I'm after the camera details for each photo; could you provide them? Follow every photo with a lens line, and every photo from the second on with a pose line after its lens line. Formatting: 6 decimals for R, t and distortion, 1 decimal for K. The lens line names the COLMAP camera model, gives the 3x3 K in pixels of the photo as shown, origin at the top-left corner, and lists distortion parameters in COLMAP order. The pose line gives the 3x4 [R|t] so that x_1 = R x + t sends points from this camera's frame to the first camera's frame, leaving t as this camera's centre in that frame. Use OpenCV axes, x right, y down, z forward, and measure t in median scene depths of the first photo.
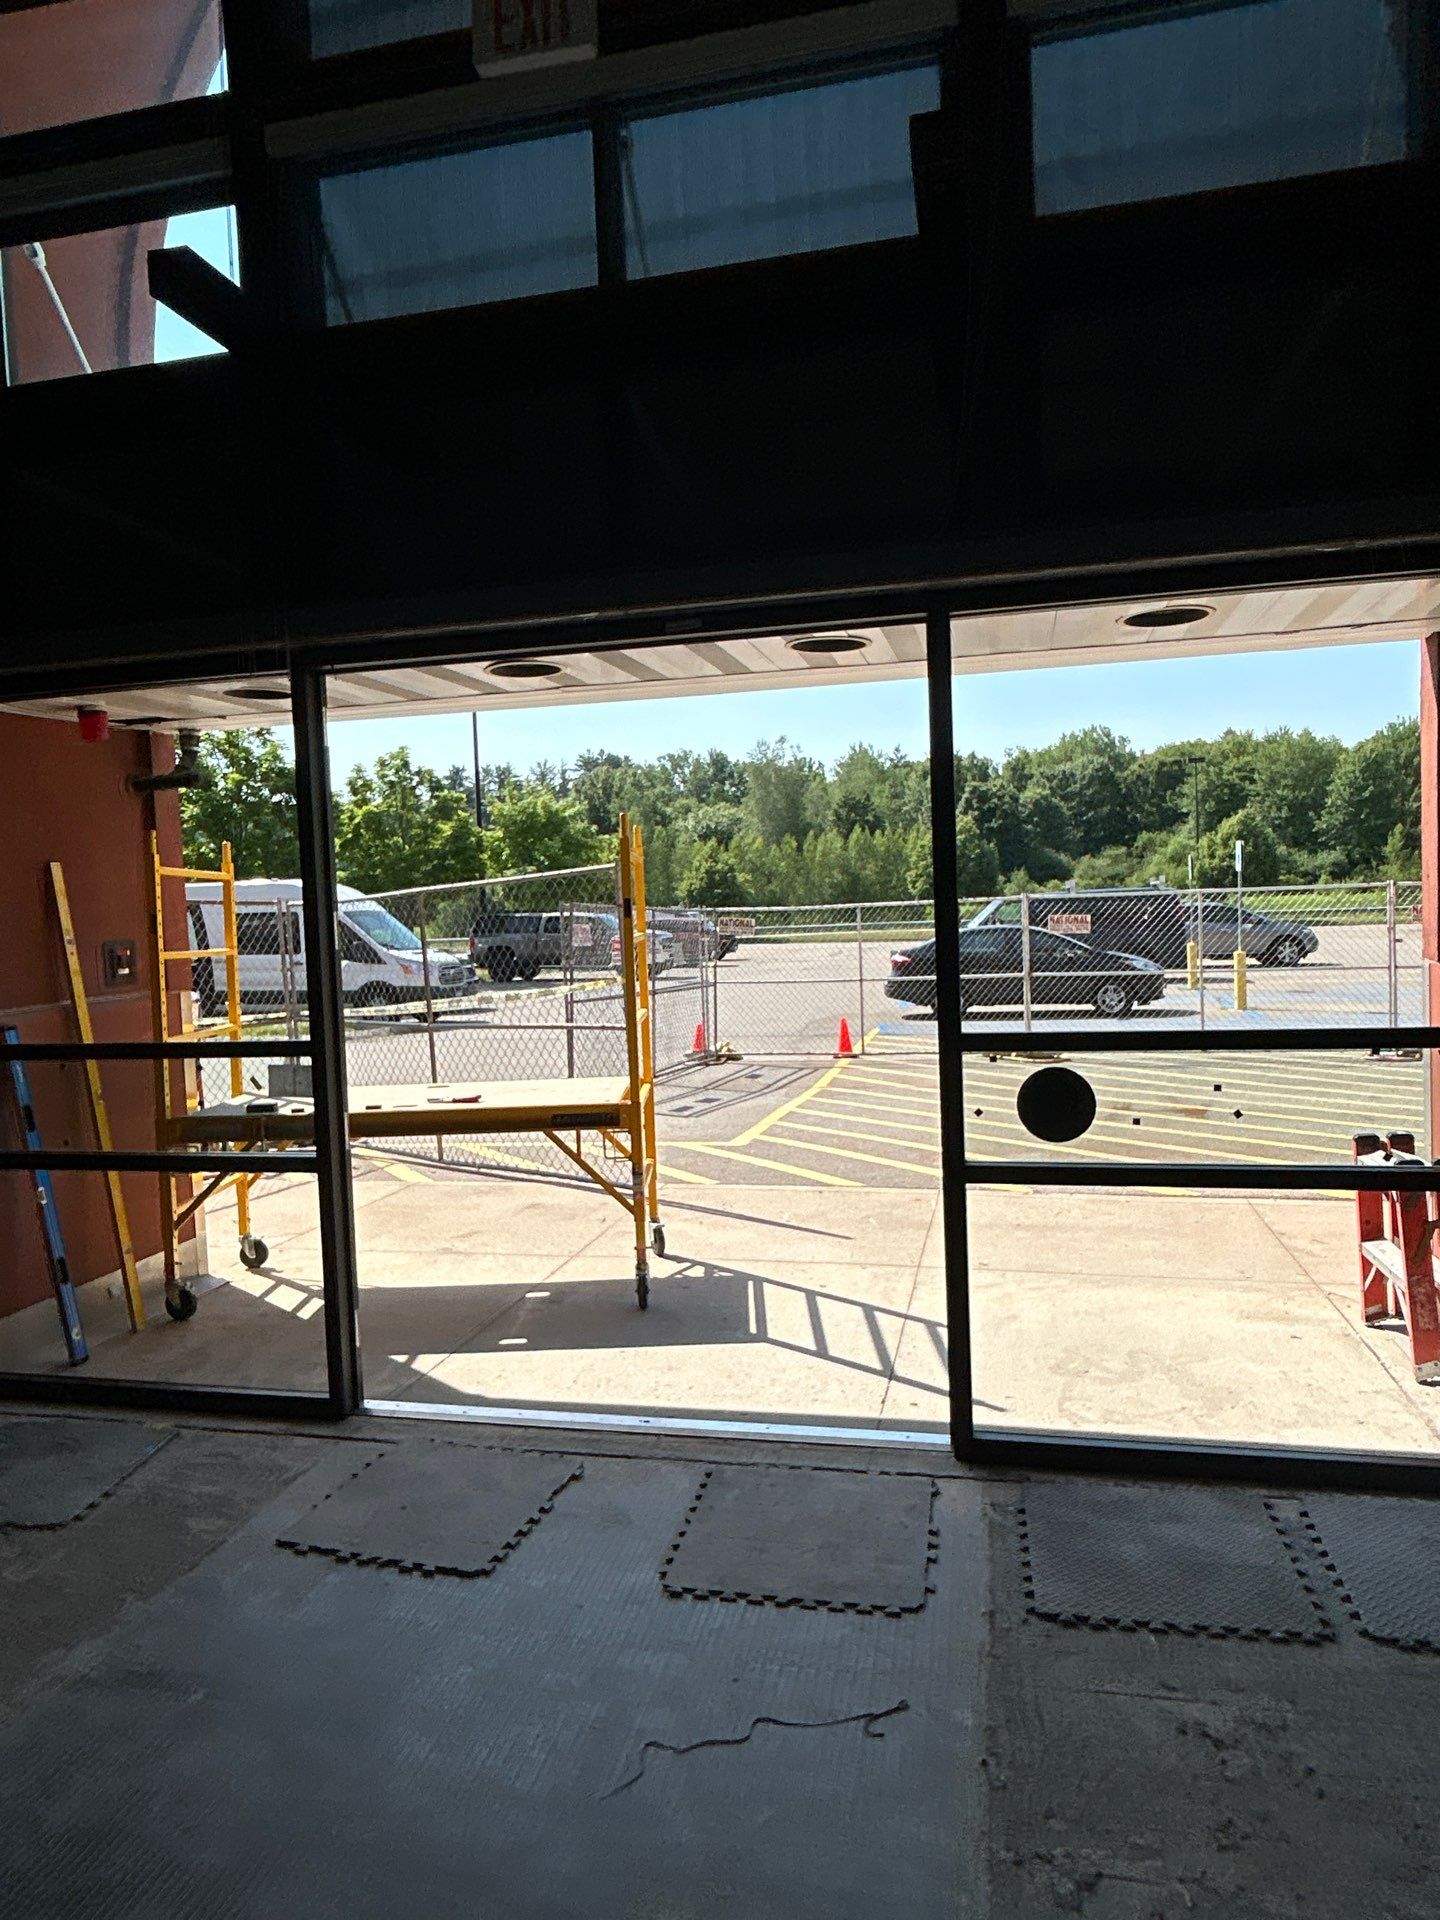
lens RADIAL K [[1208.1, 0, 724.0], [0, 1208.1, 956.7], [0, 0, 1]] dist [-0.001935, 0.001391]
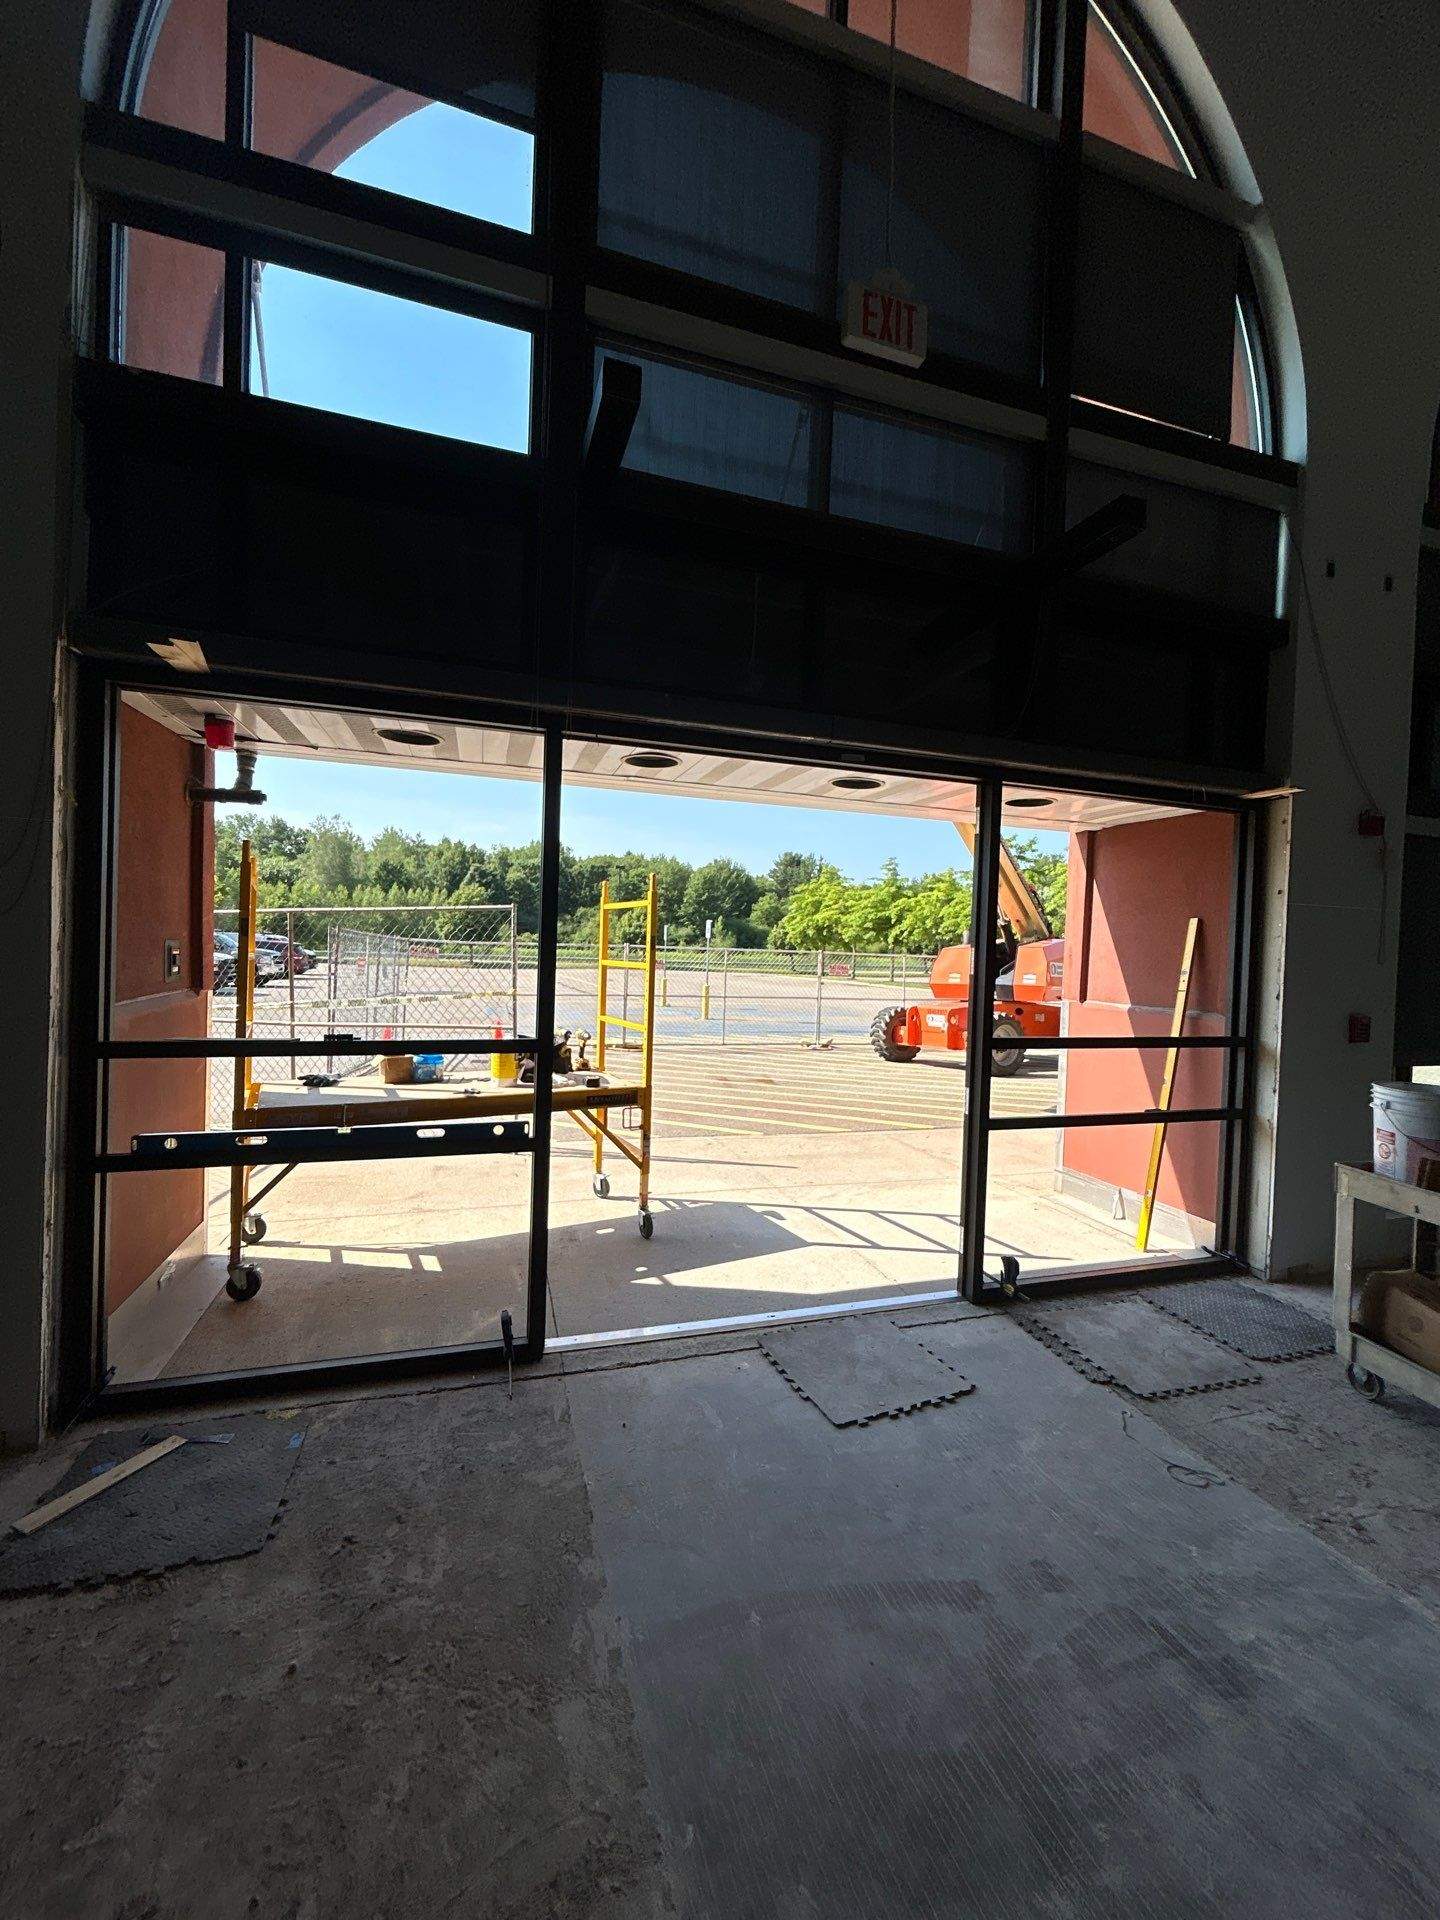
lens RADIAL K [[780.2, 0, 718.4], [0, 780.2, 958.5], [0, 0, 1]] dist [-0.004512, 0.001186]
pose [[0.860500, 0.058632, 0.506065, -0.215495], [-0.043780, 0.998191, -0.041207, 0.004898], [-0.507566, 0.013303, 0.861510, 0.092168]]
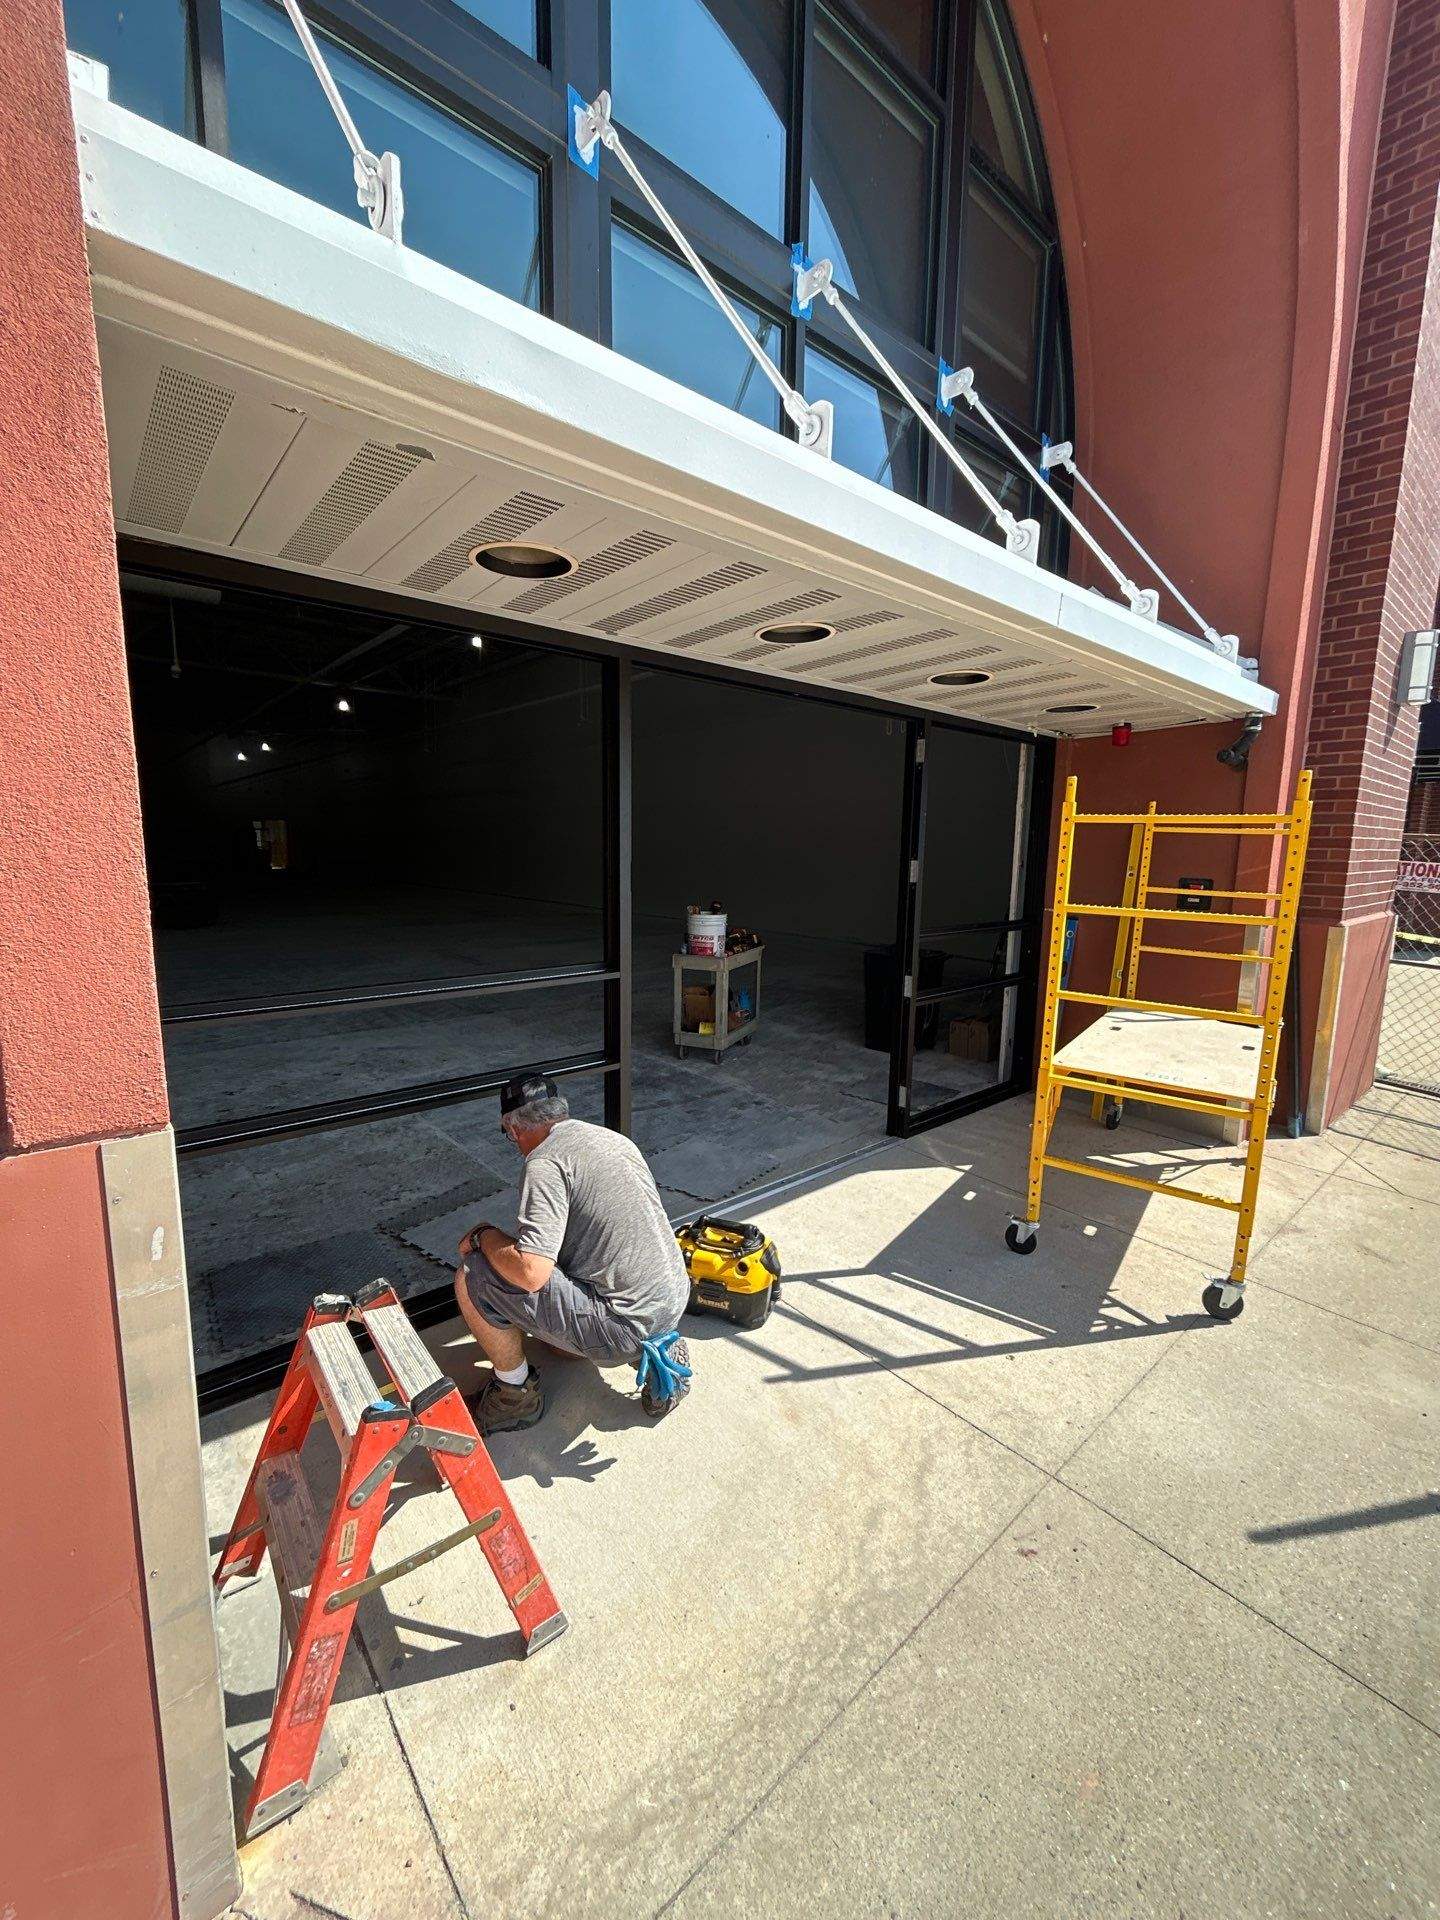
lens RADIAL K [[780.2, 0, 721.0], [0, 780.2, 955.2], [0, 0, 1]] dist [-0.004512, 0.001186]
pose [[-0.589003, 0.141988, -0.795559, 0.281440], [-0.030962, 0.979756, 0.197785, -0.043808], [0.807537, 0.141128, -0.572684, 0.540133]]
